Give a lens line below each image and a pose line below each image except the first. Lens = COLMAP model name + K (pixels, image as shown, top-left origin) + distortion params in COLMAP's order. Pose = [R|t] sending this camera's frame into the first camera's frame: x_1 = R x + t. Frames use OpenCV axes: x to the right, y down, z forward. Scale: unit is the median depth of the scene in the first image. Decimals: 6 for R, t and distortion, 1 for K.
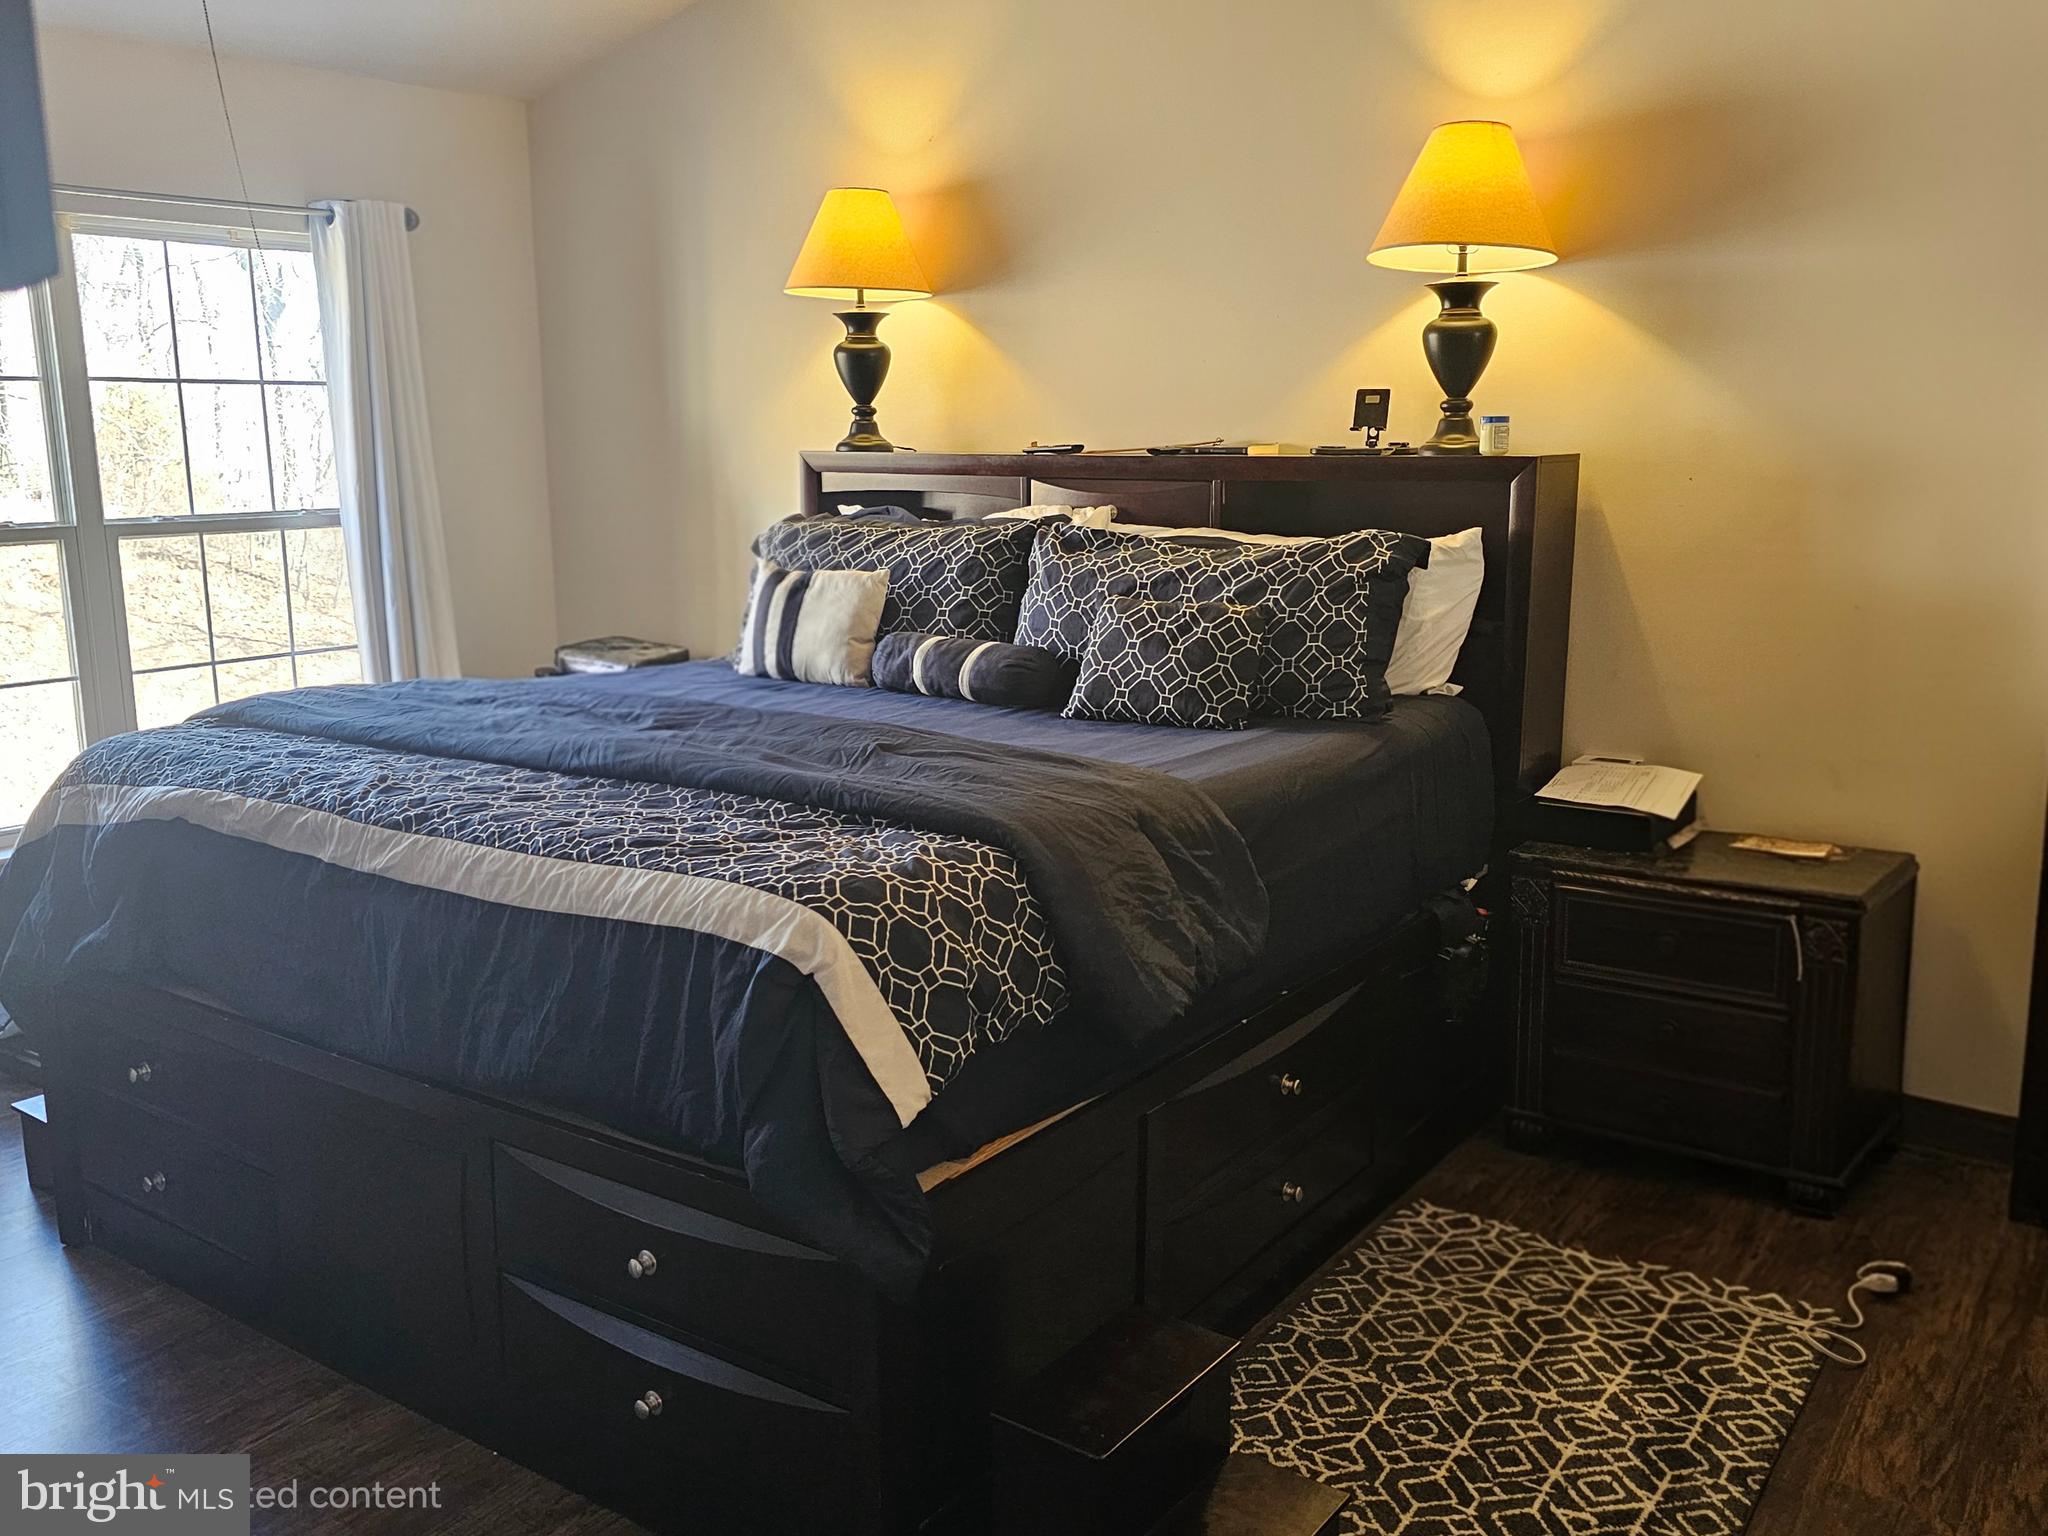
lens RADIAL K [[1784.7, 0, 1017.3], [0, 1784.7, 794.1], [0, 0, 1]] dist [0.099108, -0.104963]
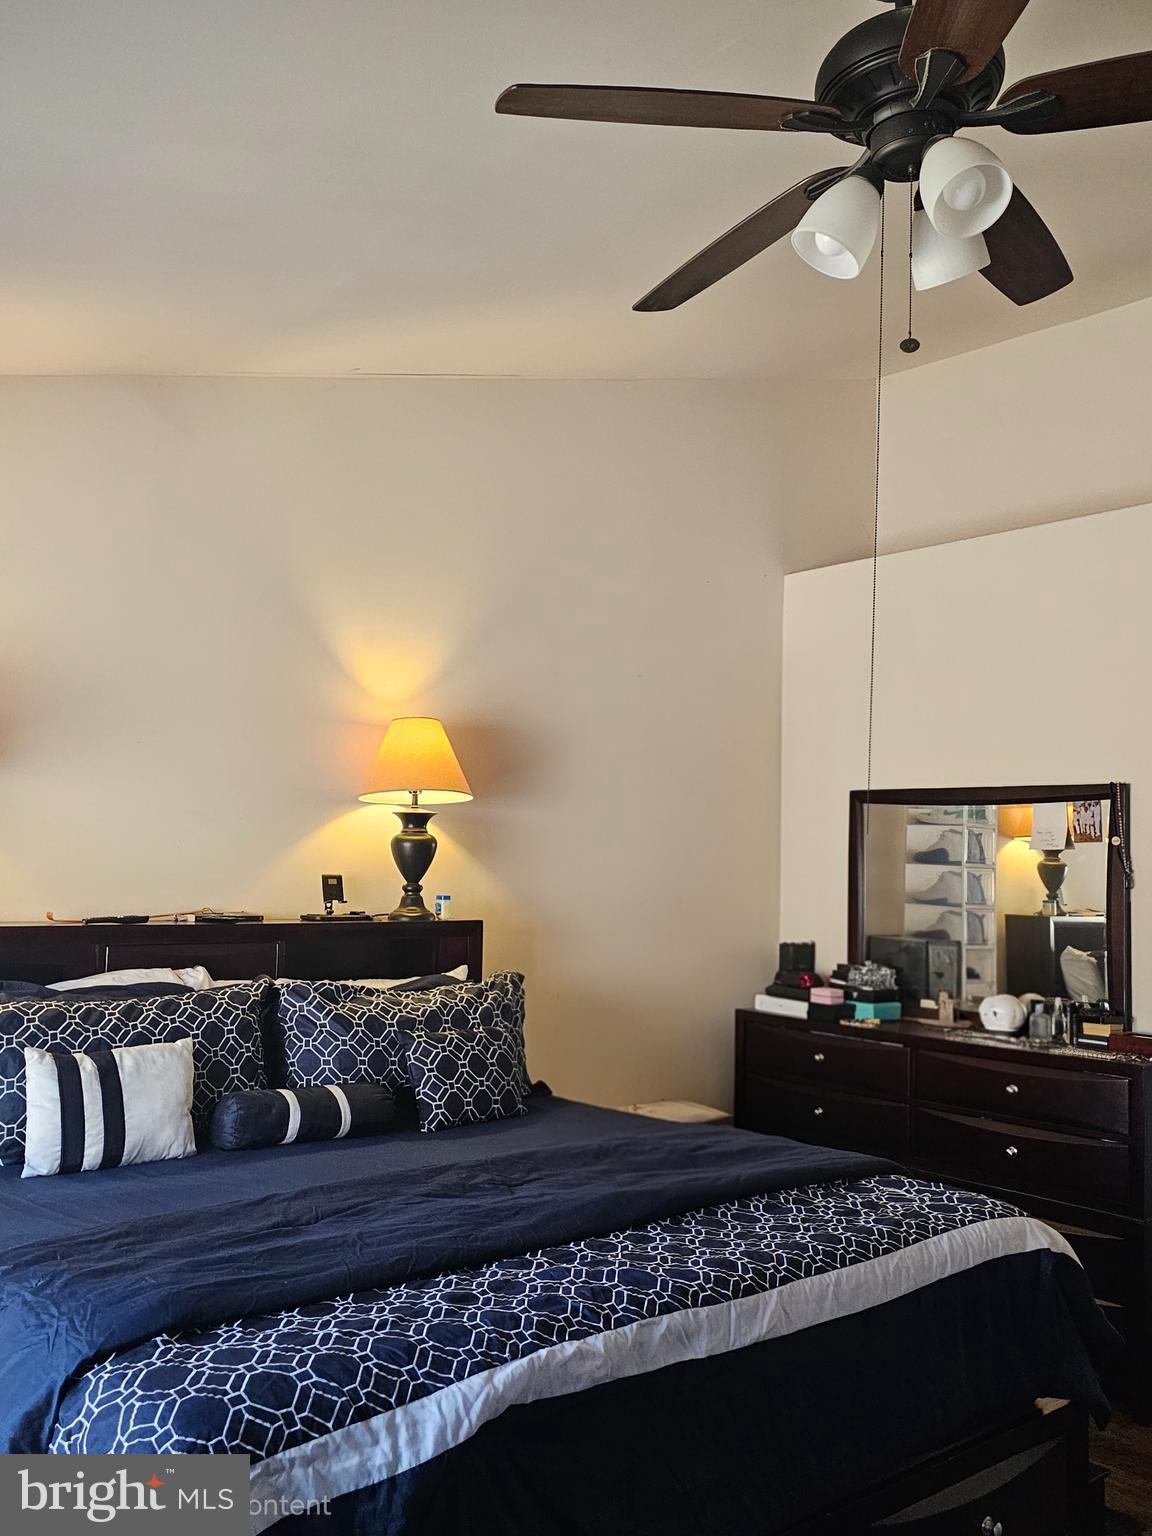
lens RADIAL K [[1338.5, 0, 551.4], [0, 1338.5, 755.4], [0, 0, 1]] dist [0.099108, -0.104963]
pose [[0.237021, 0.099243, 0.966422, -0.837049], [0.180889, 0.972865, -0.144269, -0.138596], [-0.954516, 0.209010, 0.212637, 0.616764]]
